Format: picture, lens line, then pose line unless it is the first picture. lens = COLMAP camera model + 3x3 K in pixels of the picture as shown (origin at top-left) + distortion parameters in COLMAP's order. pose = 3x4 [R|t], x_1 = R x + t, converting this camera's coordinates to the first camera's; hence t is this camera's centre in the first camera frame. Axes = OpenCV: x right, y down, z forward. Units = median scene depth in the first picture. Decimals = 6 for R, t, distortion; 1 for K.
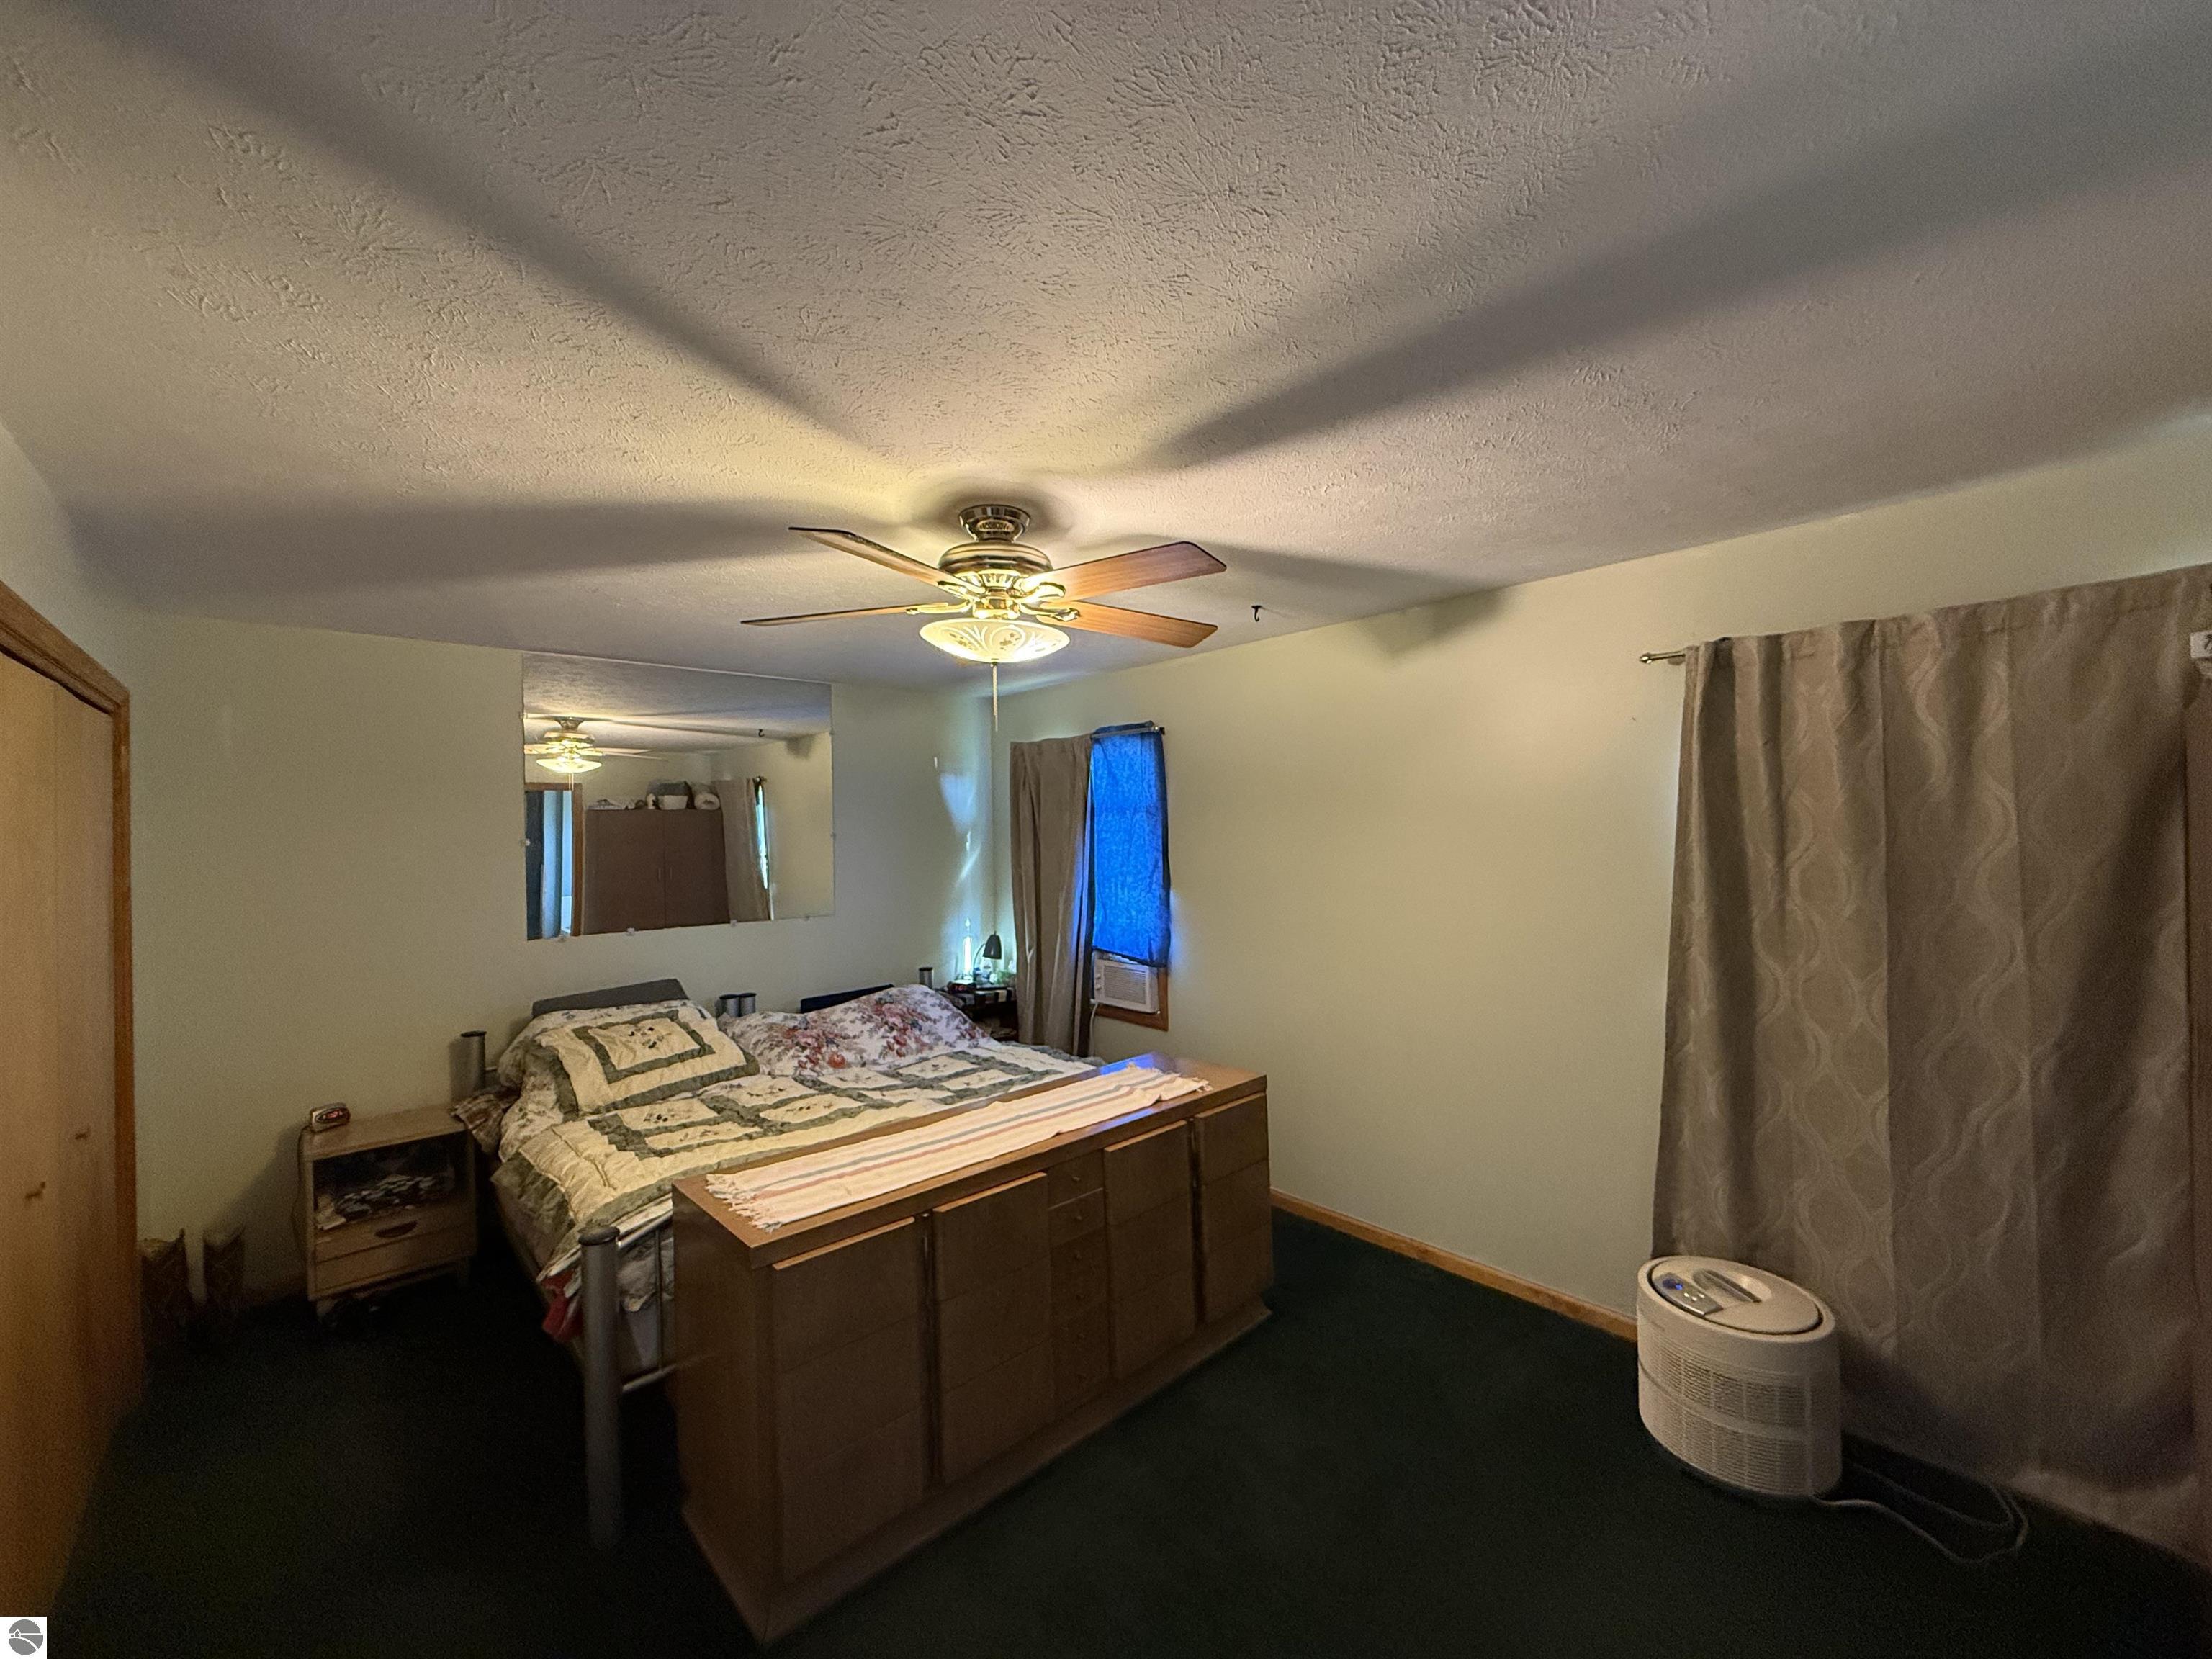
lens RADIAL K [[876.5, 0, 1104.2], [0, 876.5, 826.4], [0, 0, 1]] dist [0.000457, -0.000251]
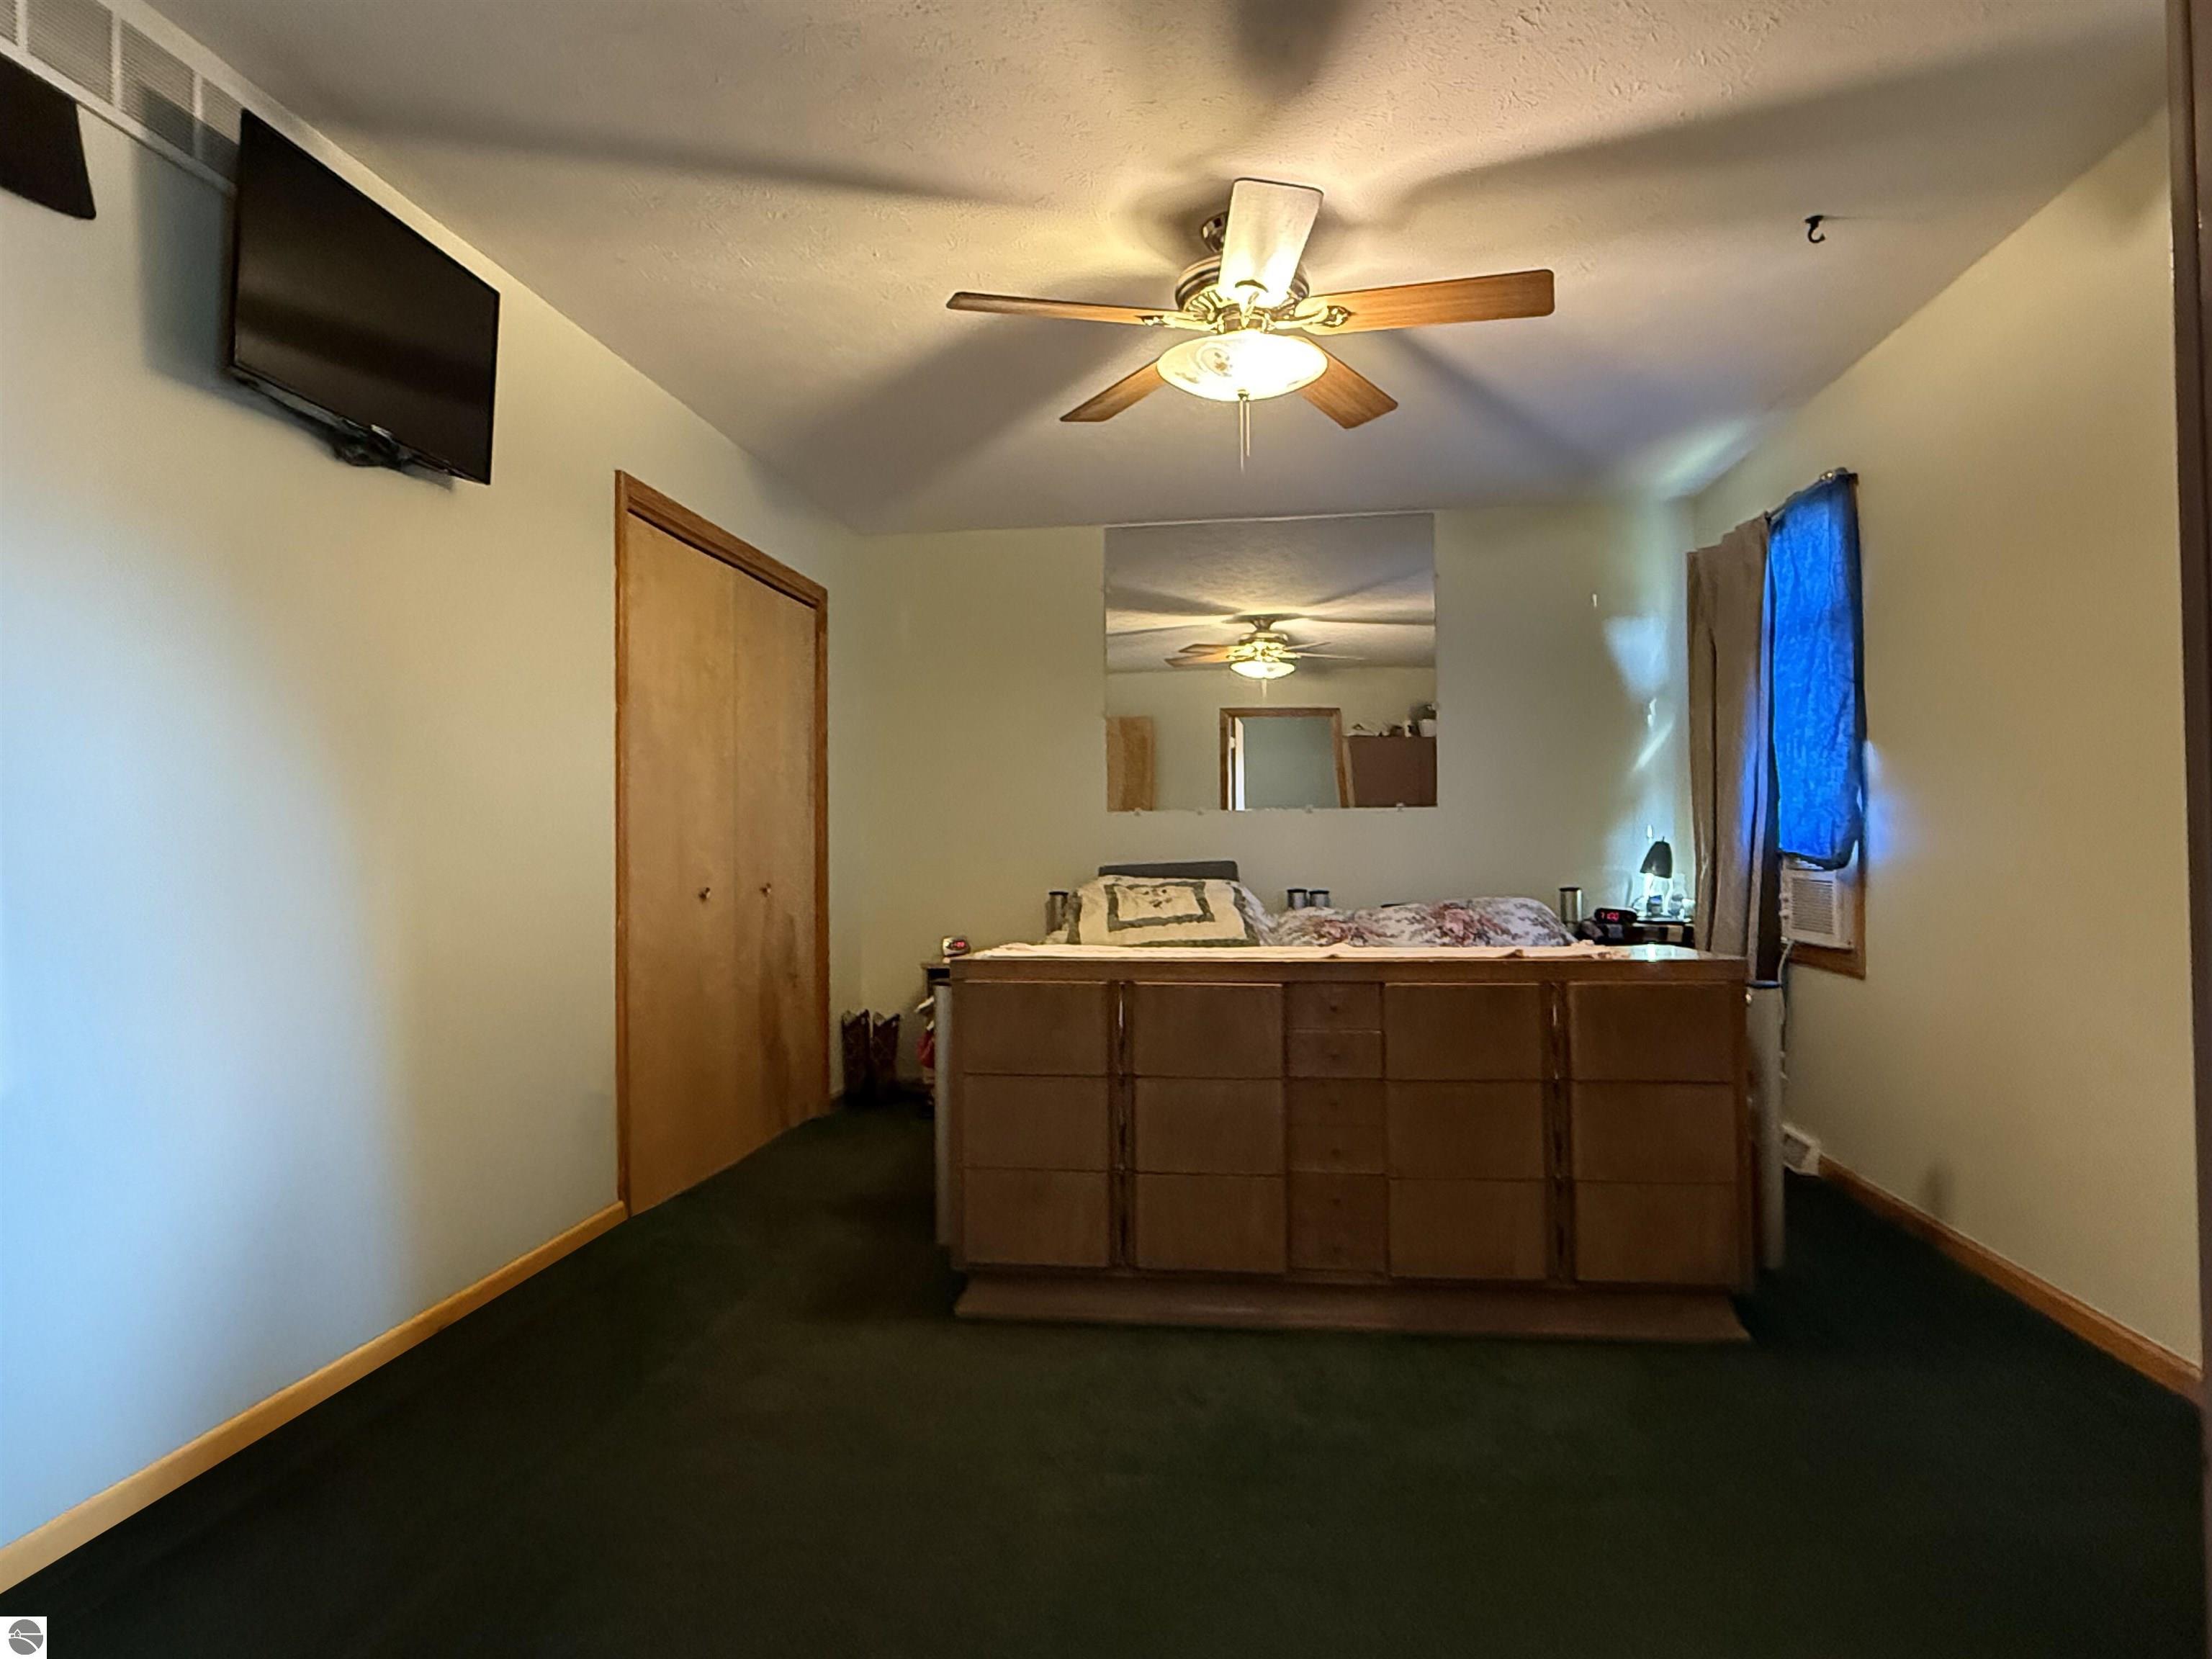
lens RADIAL K [[1292.8, 0, 1106.0], [0, 1292.8, 829.5], [0, 0, 1]] dist [-0.003158, 0.000901]
pose [[0.642849, -0.001163, -0.765992, 0.414975], [0.000526, 0.999999, -0.001077, 0.132161], [0.765993, 0.000290, 0.642849, 0.037193]]
